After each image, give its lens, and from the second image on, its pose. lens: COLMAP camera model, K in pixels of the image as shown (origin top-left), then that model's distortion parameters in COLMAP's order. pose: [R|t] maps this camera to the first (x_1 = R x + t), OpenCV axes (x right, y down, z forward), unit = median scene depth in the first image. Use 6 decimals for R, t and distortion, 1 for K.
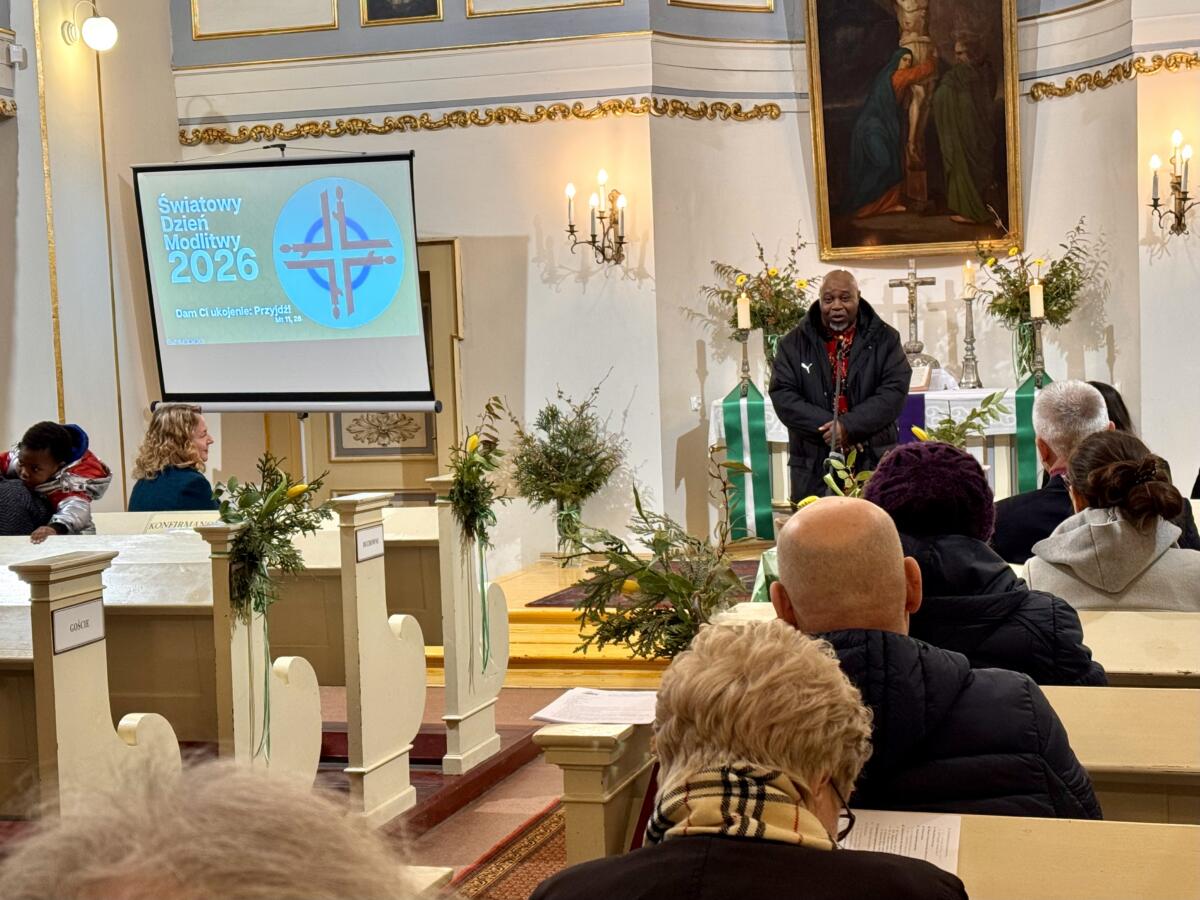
lens RADIAL K [[1986.8, 0, 596.1], [0, 1986.8, 481.4], [0, 0, 1]] dist [0.167997, -0.188183]
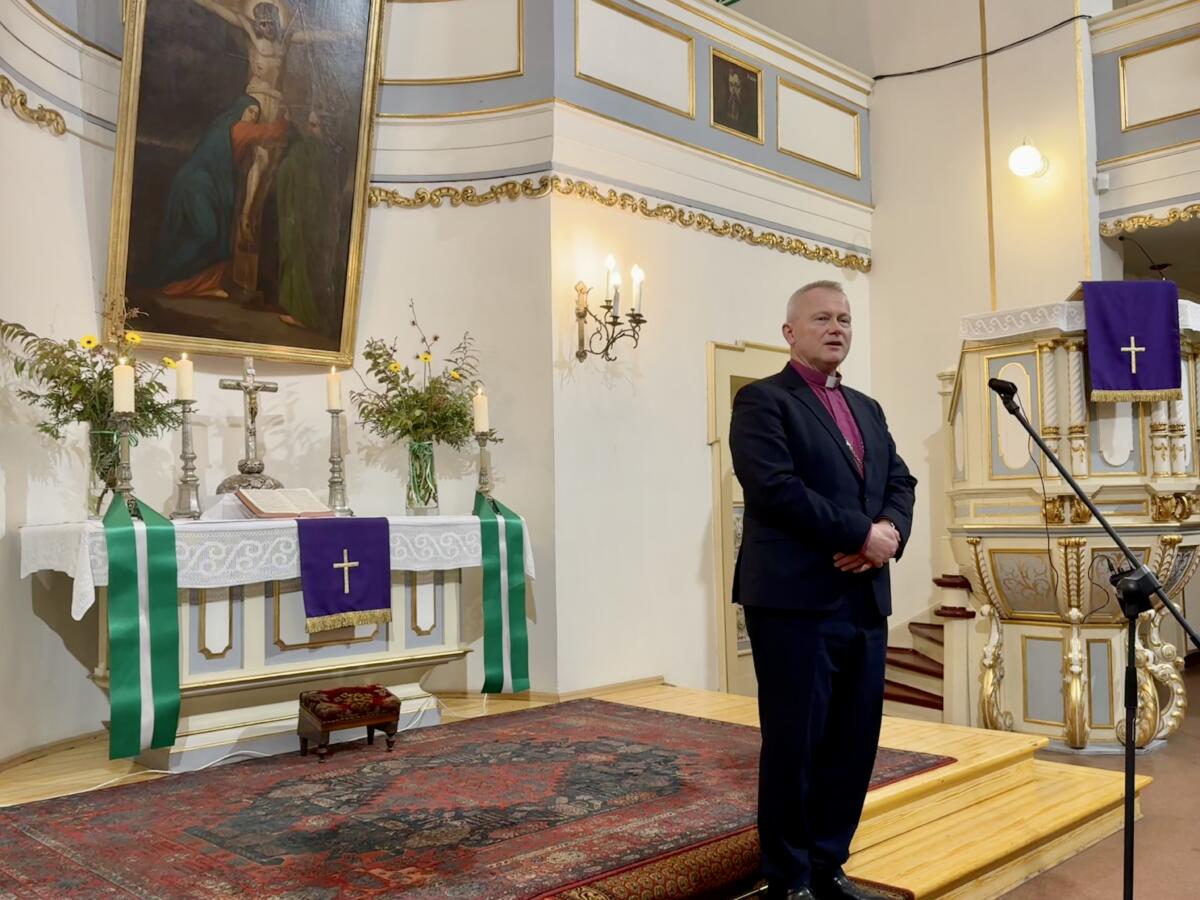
lens RADIAL K [[1097.2, 0, 600.0], [0, 1097.2, 450.0], [0, 0, 1]] dist [0.154809, -0.335878]
pose [[0.490424, 0.078427, 0.867948, -0.158424], [0.059112, 0.990655, -0.122916, -0.011762], [-0.869477, 0.111587, 0.481205, 0.682667]]
